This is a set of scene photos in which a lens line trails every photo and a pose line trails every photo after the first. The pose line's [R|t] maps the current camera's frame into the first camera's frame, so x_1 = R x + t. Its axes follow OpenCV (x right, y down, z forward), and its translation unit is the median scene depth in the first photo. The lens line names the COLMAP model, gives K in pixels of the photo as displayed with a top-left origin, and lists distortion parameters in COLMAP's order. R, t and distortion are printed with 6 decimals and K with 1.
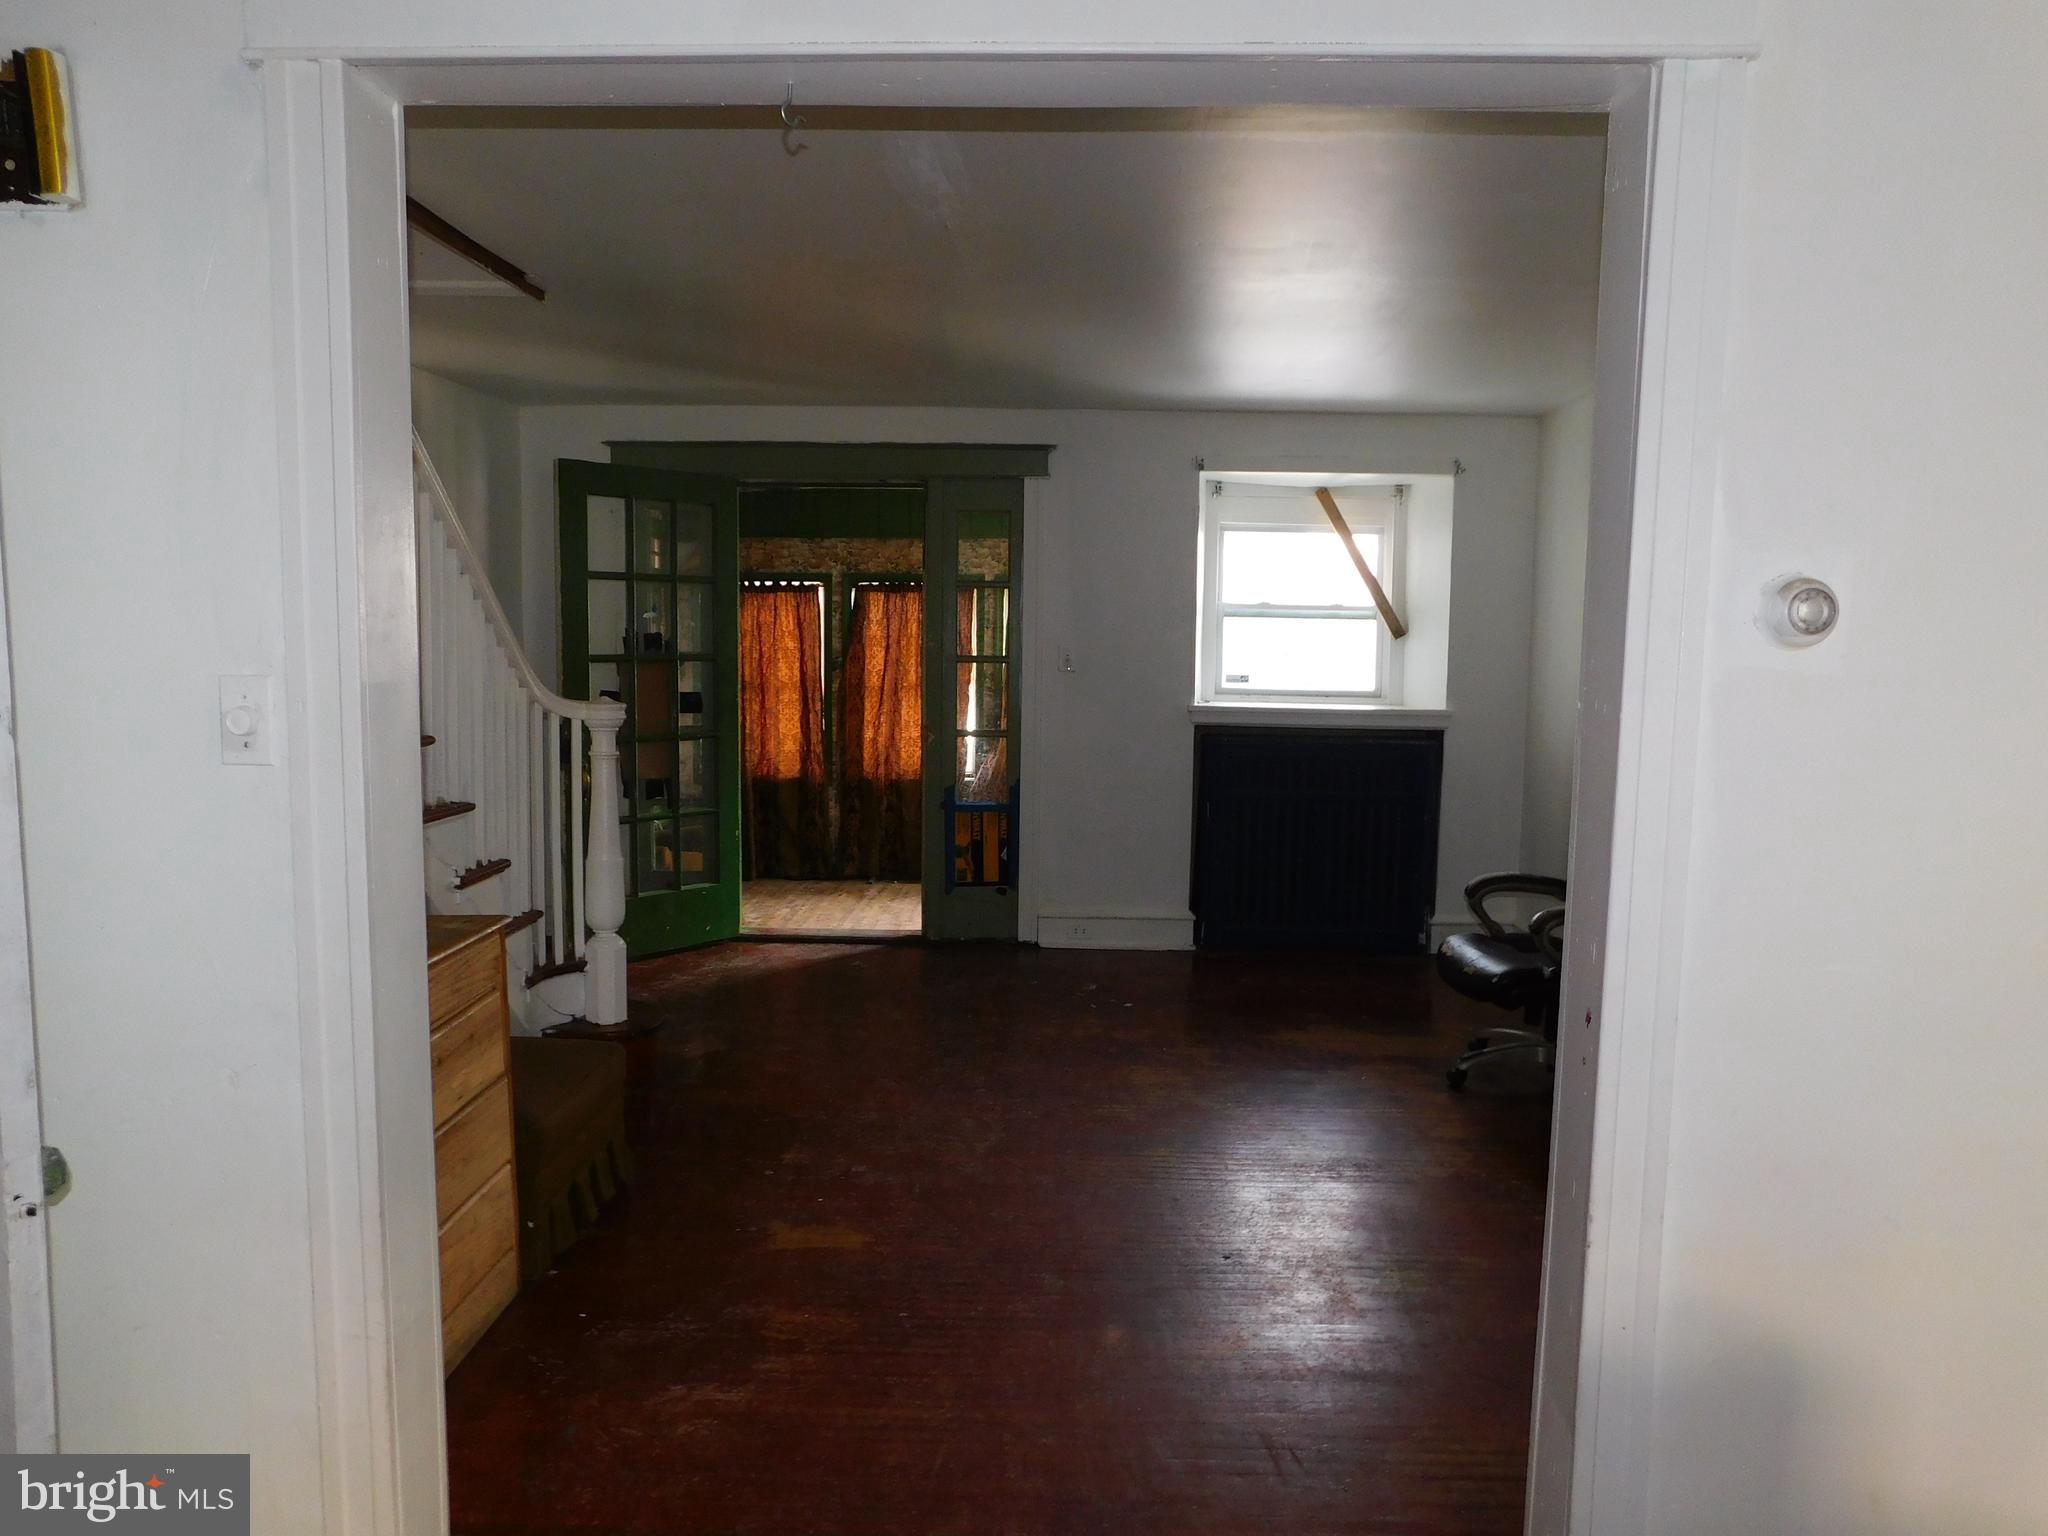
lens RADIAL K [[1382.3, 0, 1024.0], [0, 1382.3, 768.0], [0, 0, 1]] dist [-0.058551, 0.056692]
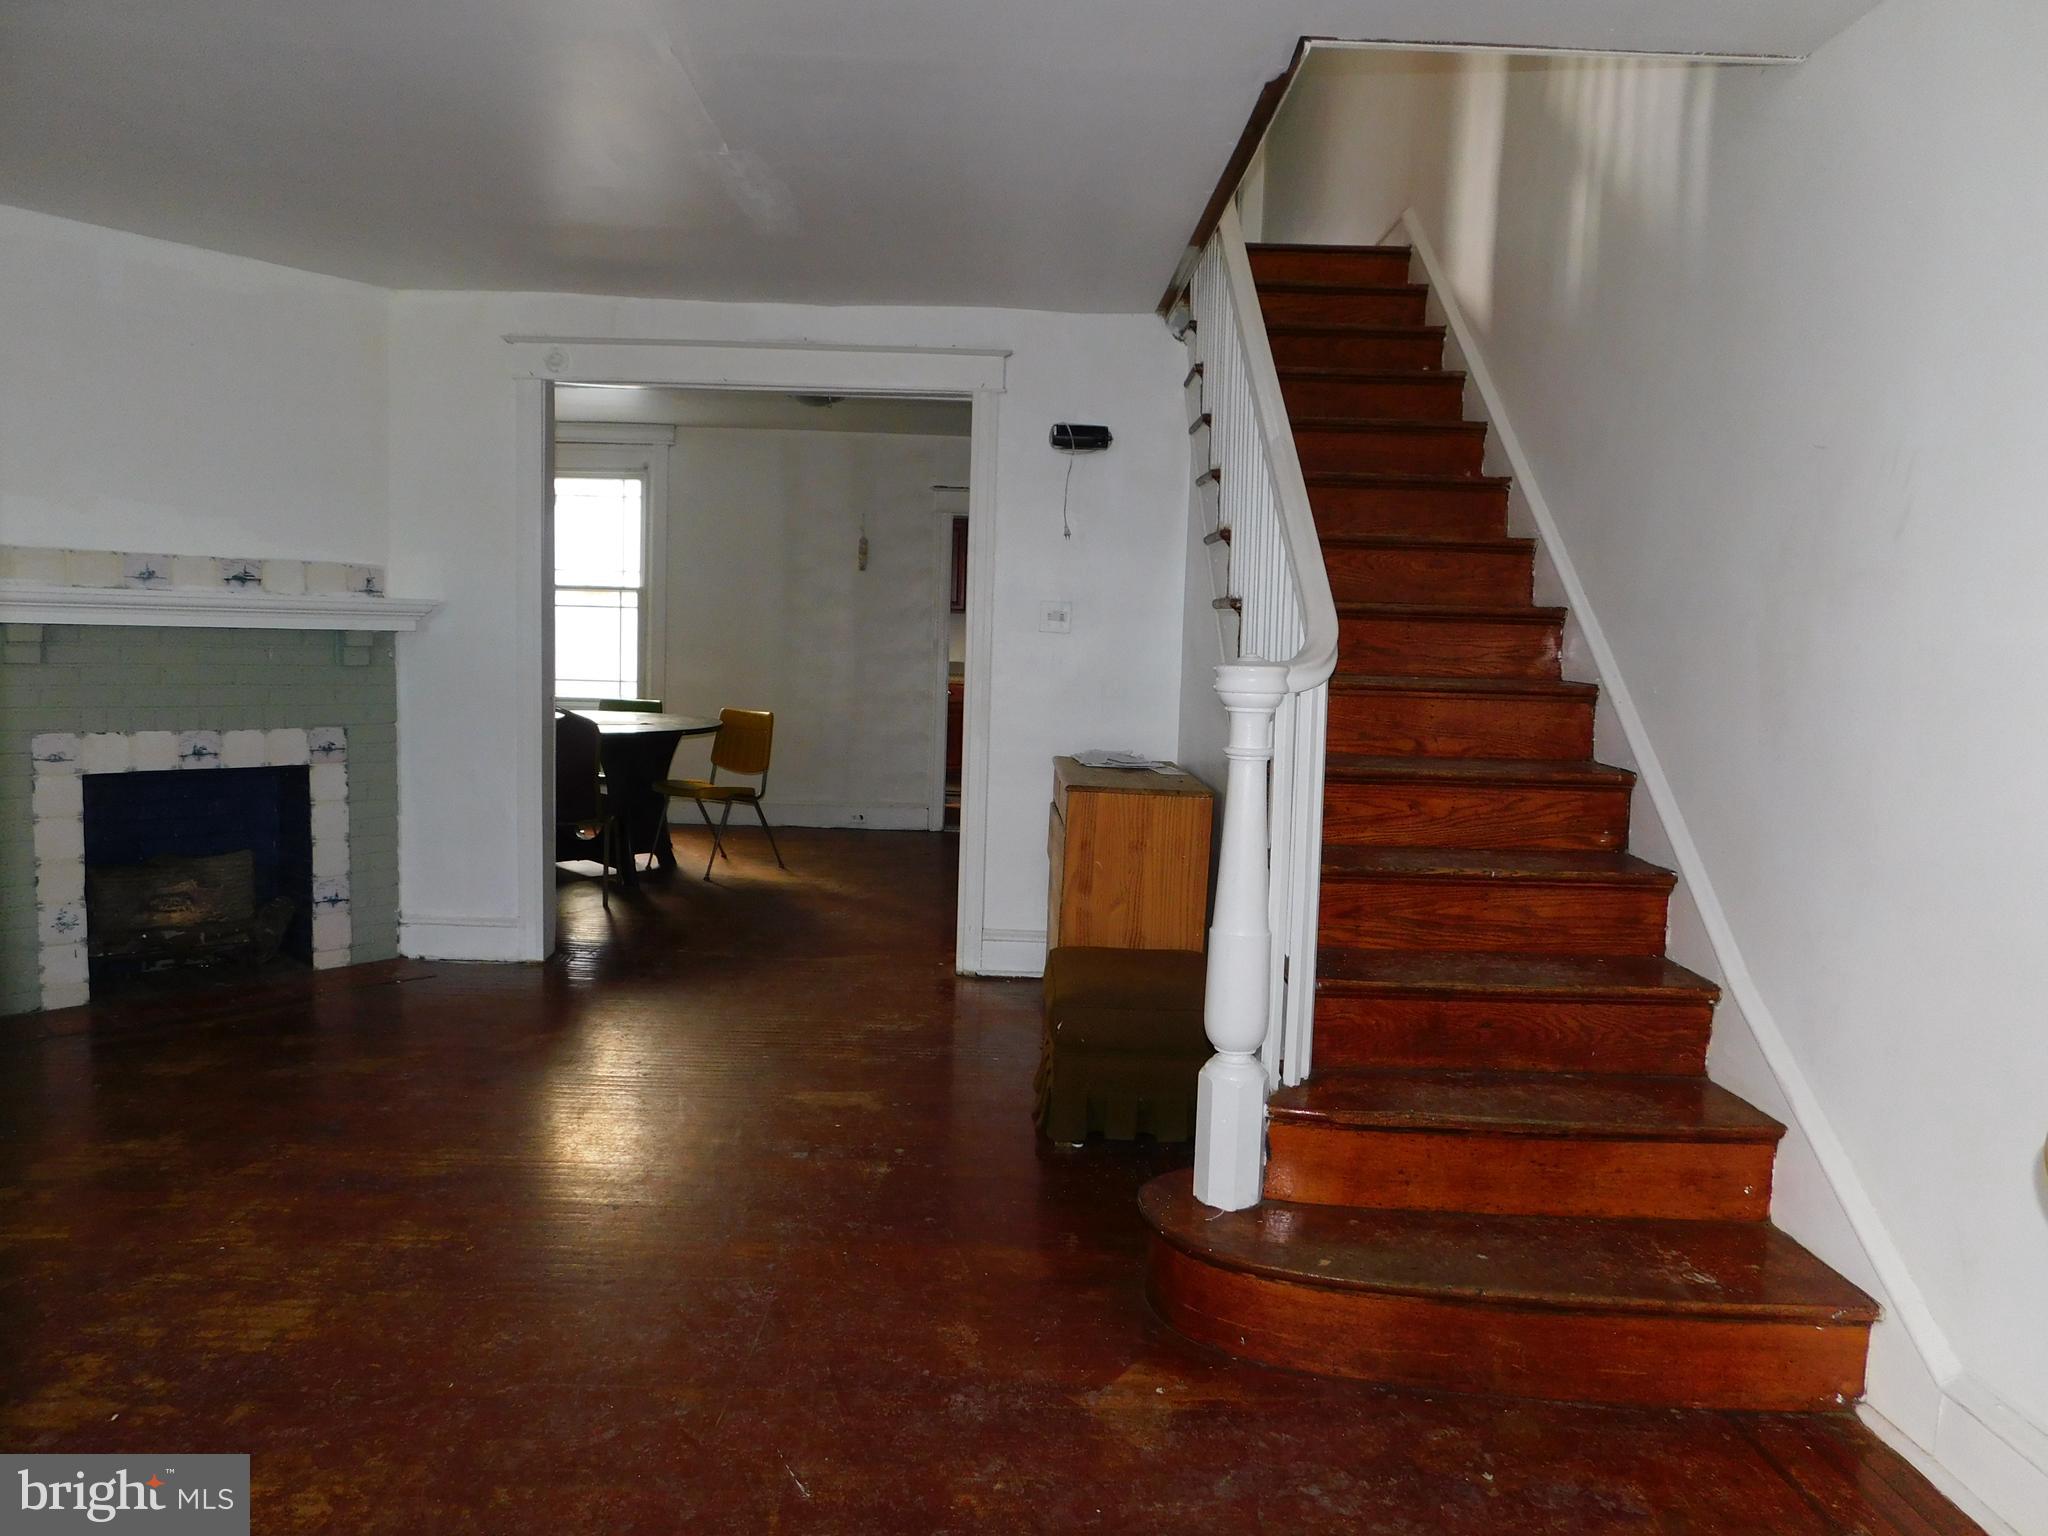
lens RADIAL K [[1358.6, 0, 1024.0], [0, 1358.6, 768.0], [0, 0, 1]] dist [-0.068986, 0.055664]
pose [[-0.997780, -0.037197, -0.055240, -0.228061], [-0.047329, 0.979612, 0.195243, -0.143158], [0.046851, 0.197424, -0.979198, 1.992848]]
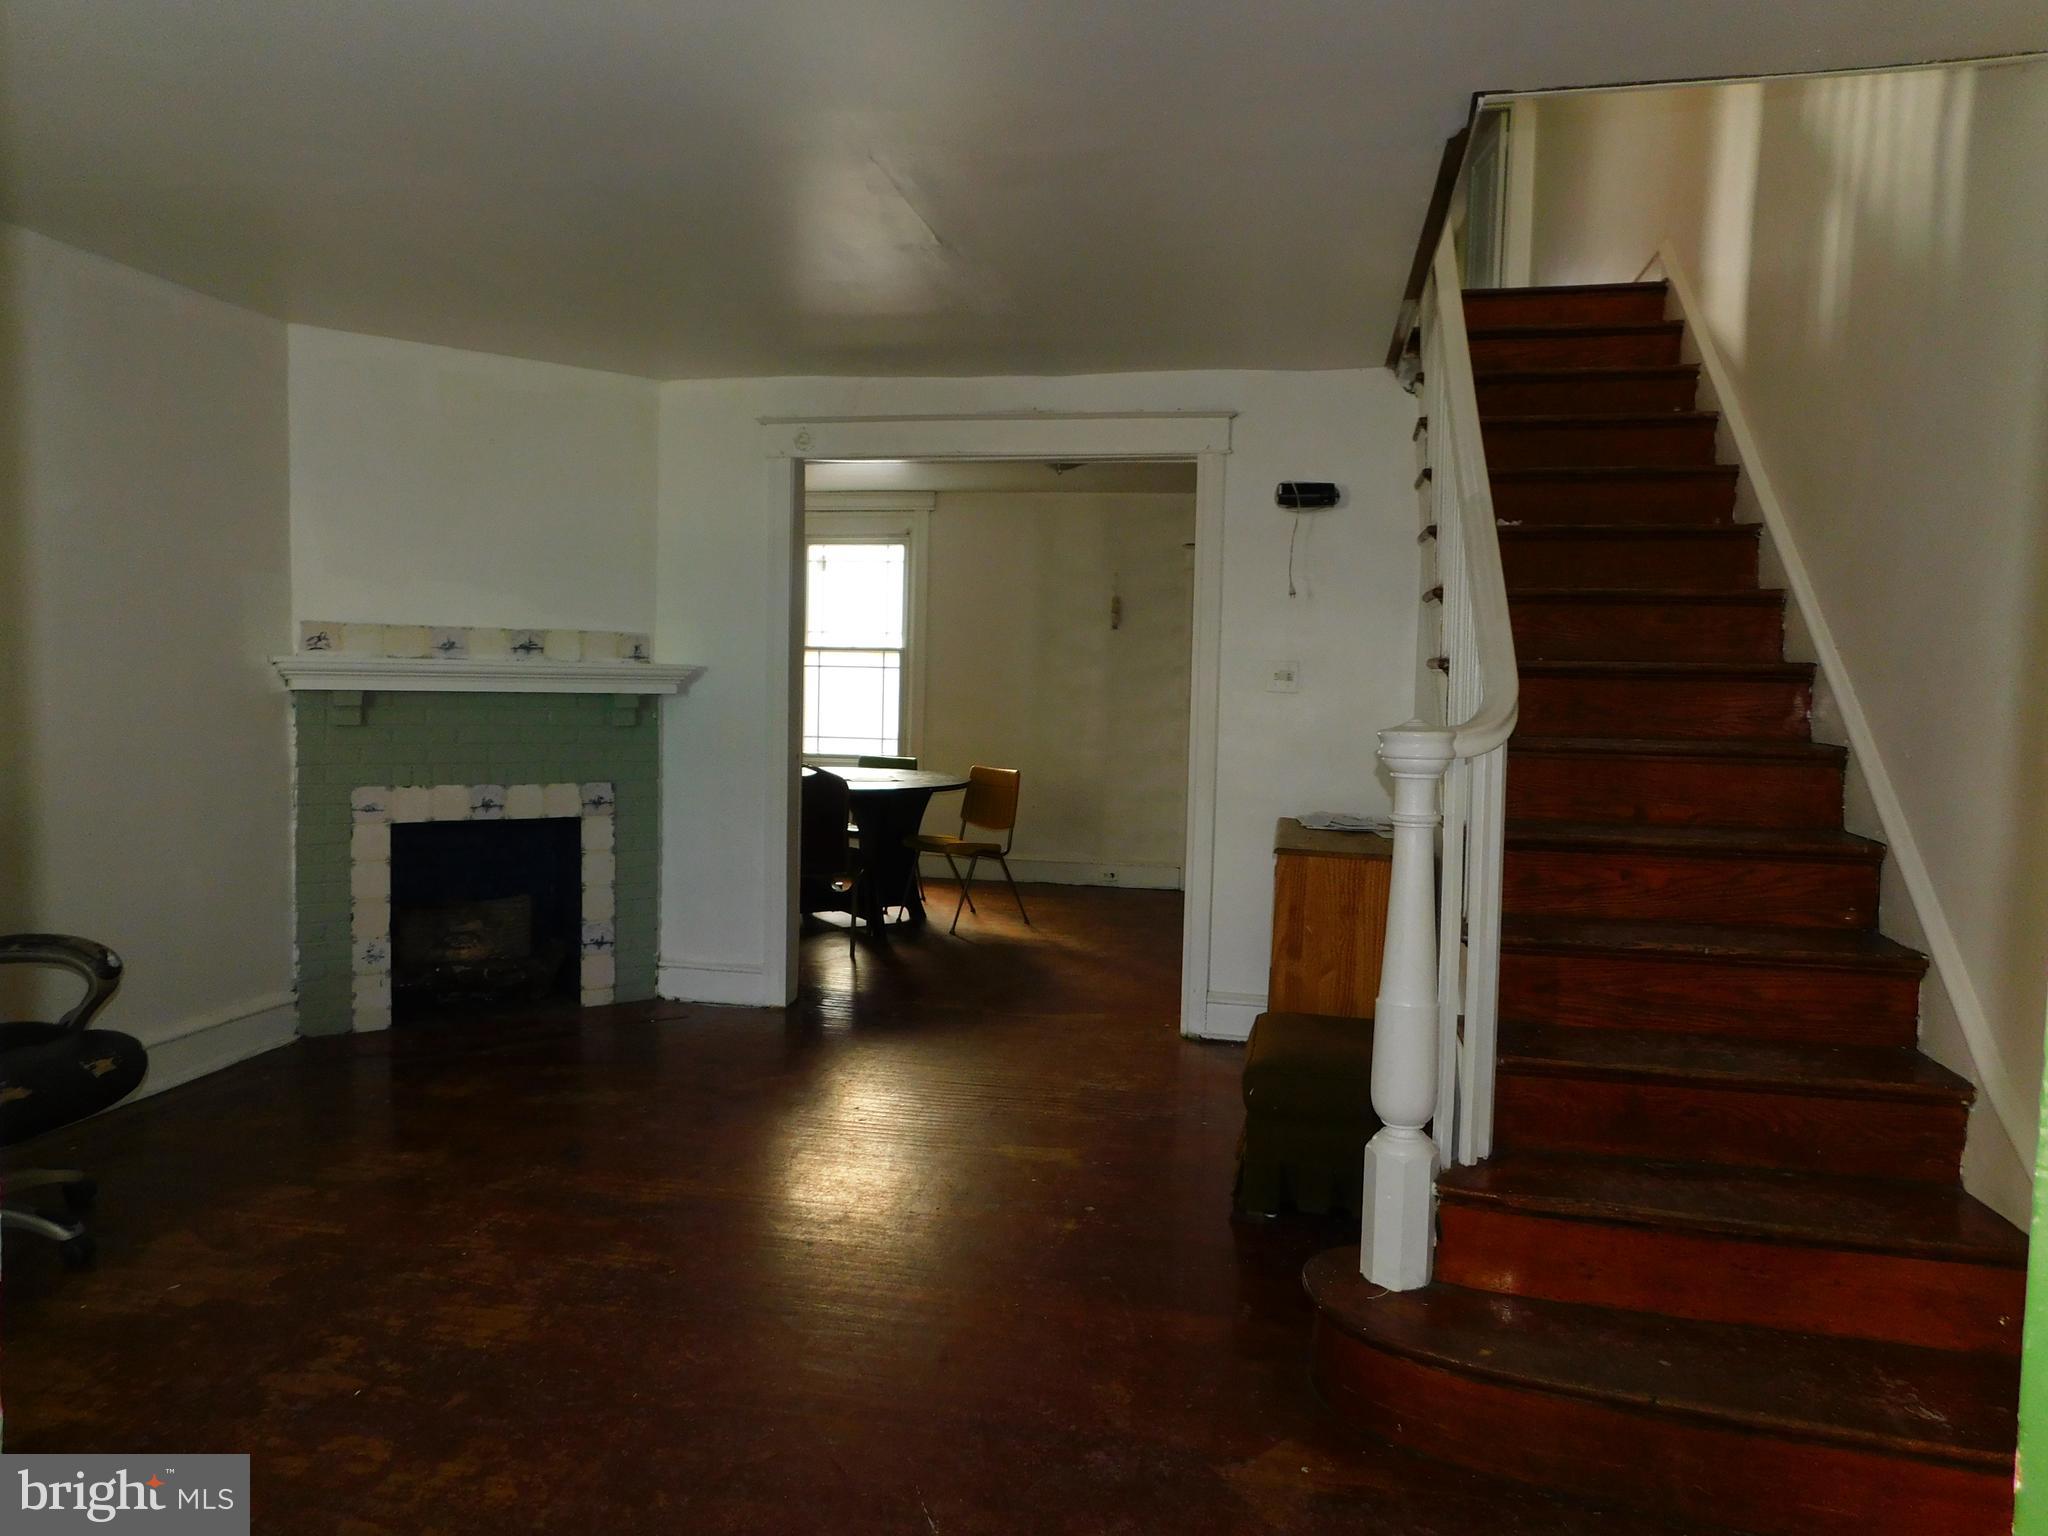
lens RADIAL K [[1382.3, 0, 1024.0], [0, 1382.3, 768.0], [0, 0, 1]] dist [-0.058551, 0.056692]
pose [[-0.986829, -0.044050, 0.155654, -0.296451], [-0.018505, 0.986634, 0.161898, -0.154953], [-0.160705, 0.156885, -0.974454, 2.019669]]
